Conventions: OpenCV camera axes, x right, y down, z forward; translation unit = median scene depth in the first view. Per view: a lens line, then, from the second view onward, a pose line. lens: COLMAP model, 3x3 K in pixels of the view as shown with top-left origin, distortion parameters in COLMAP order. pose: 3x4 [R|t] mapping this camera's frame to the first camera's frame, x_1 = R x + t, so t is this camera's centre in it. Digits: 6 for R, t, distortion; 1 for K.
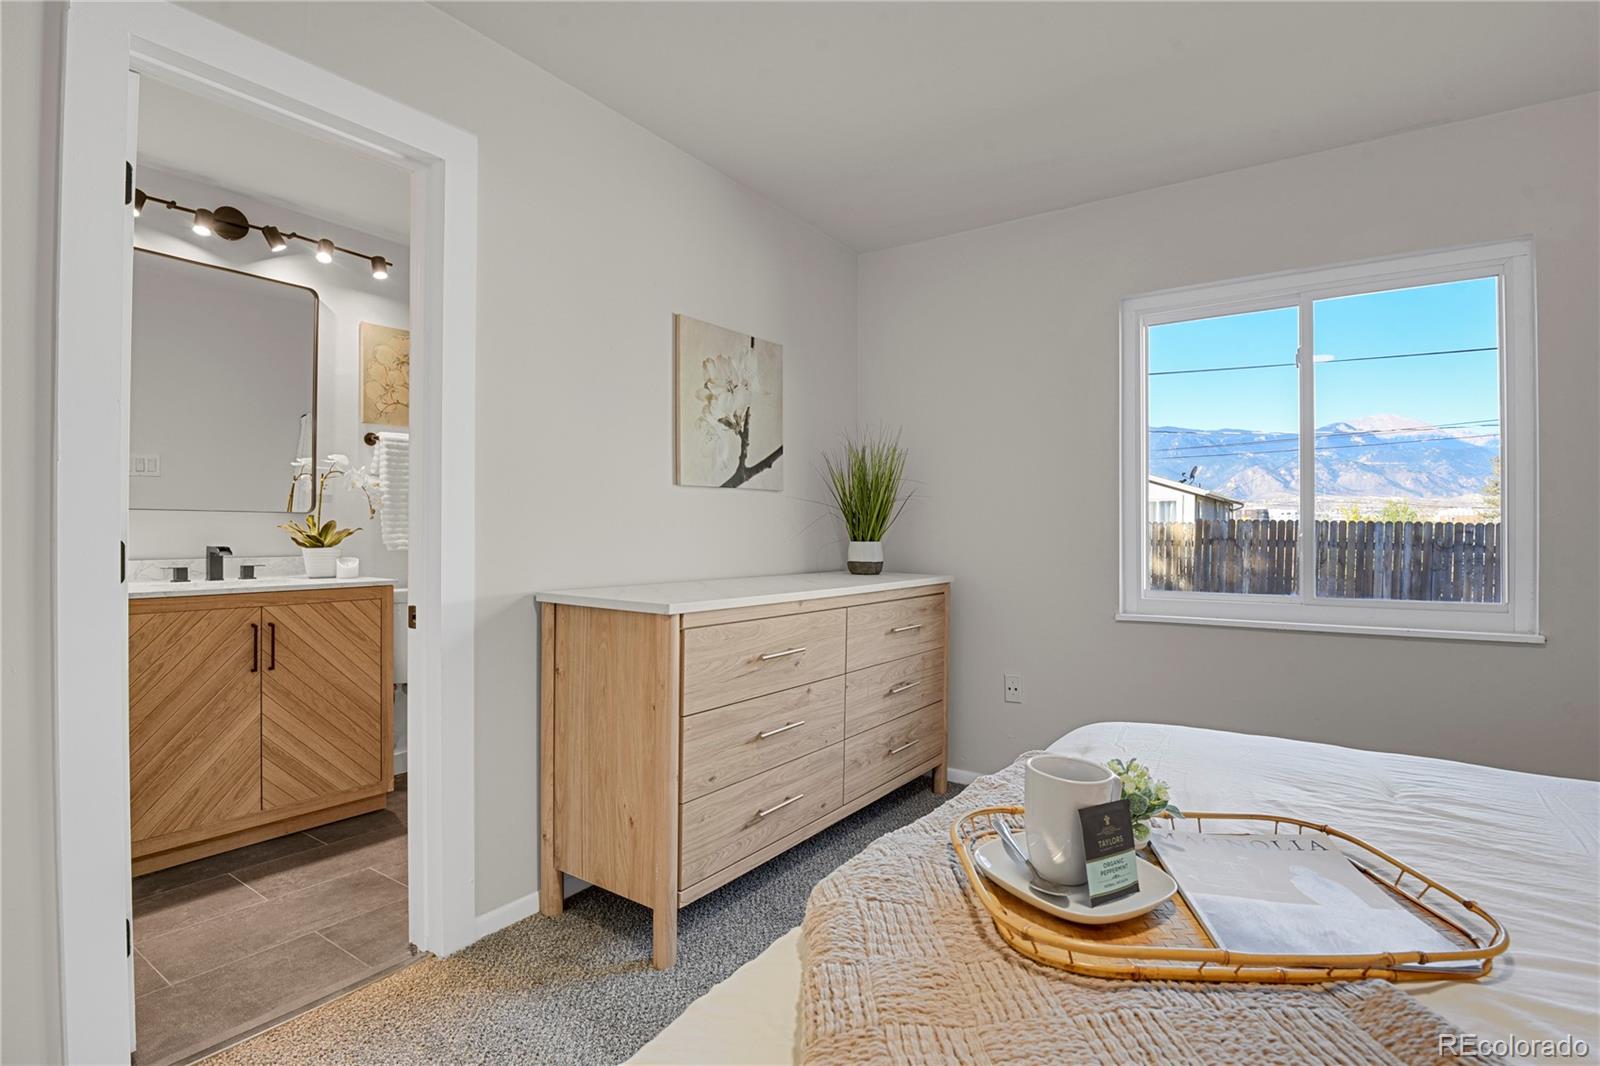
lens RADIAL K [[780.4, 0, 798.5], [0, 780.4, 537.6], [0, 0, 1]] dist [-0.024983, -0.003554]
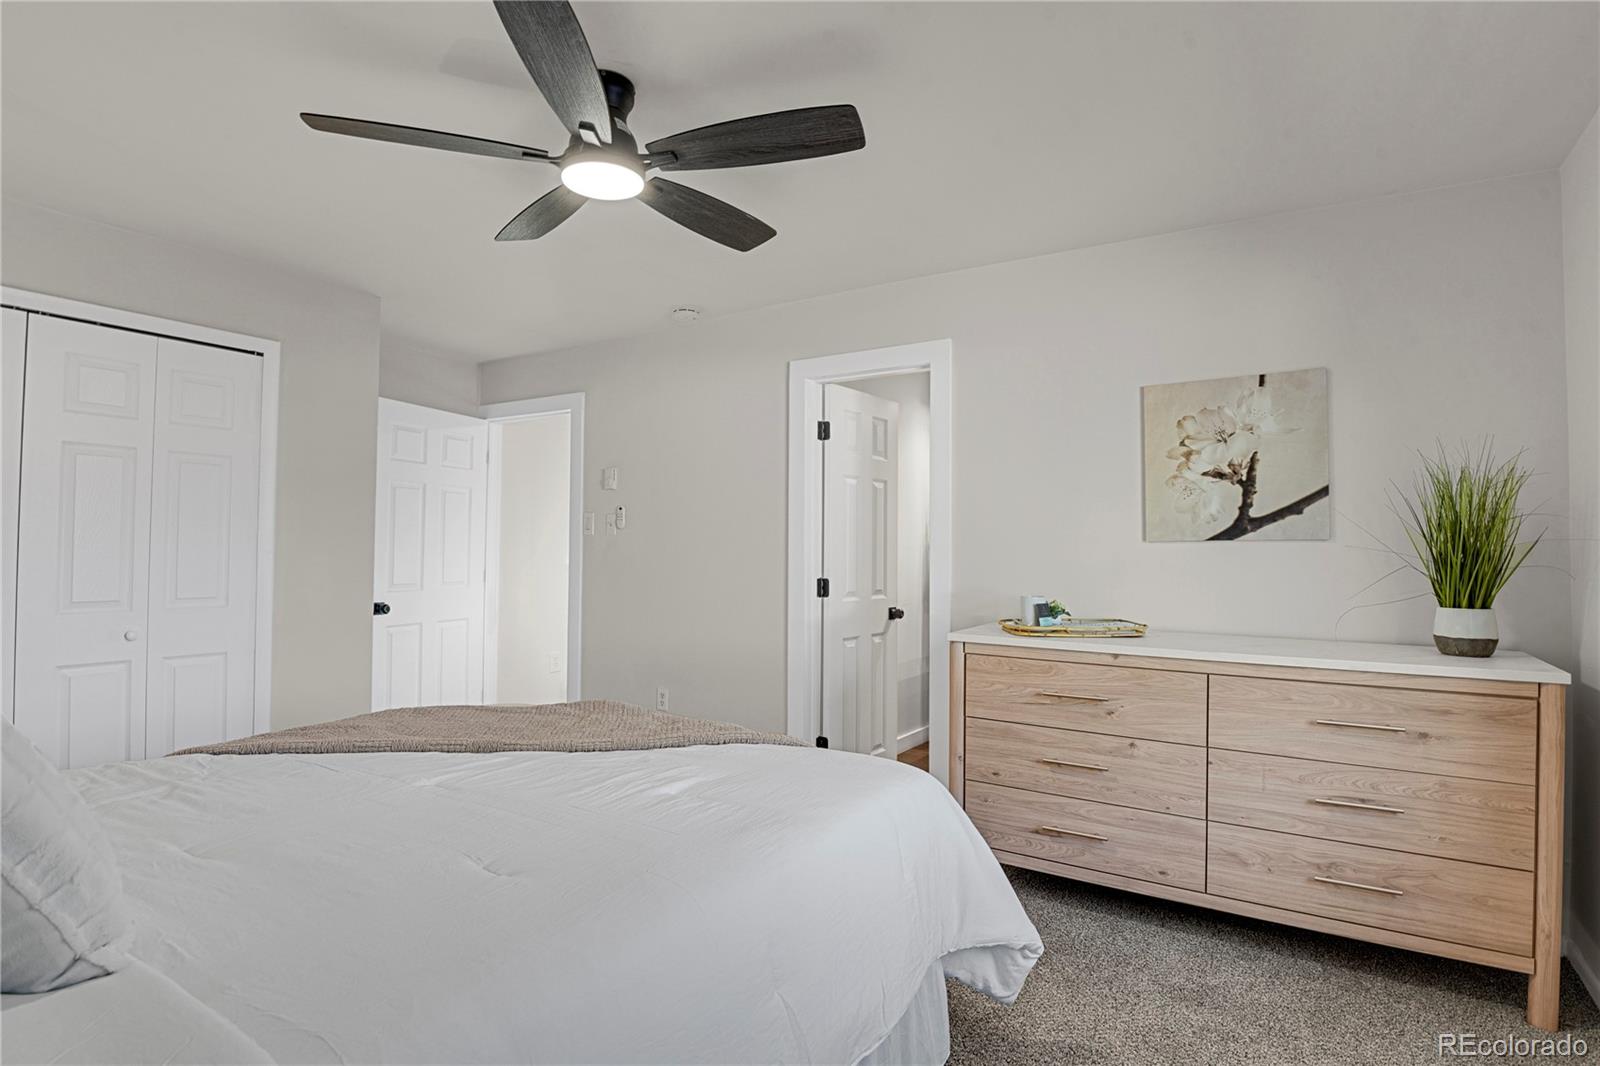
lens RADIAL K [[780.4, 0, 802.1], [0, 780.4, 532.7], [0, 0, 1]] dist [-0.024983, -0.003554]
pose [[0.036439, -0.029648, -0.998896, 0.855619], [-0.015660, 0.999420, -0.030235, -0.036371], [0.999213, 0.016744, 0.035954, 0.443983]]
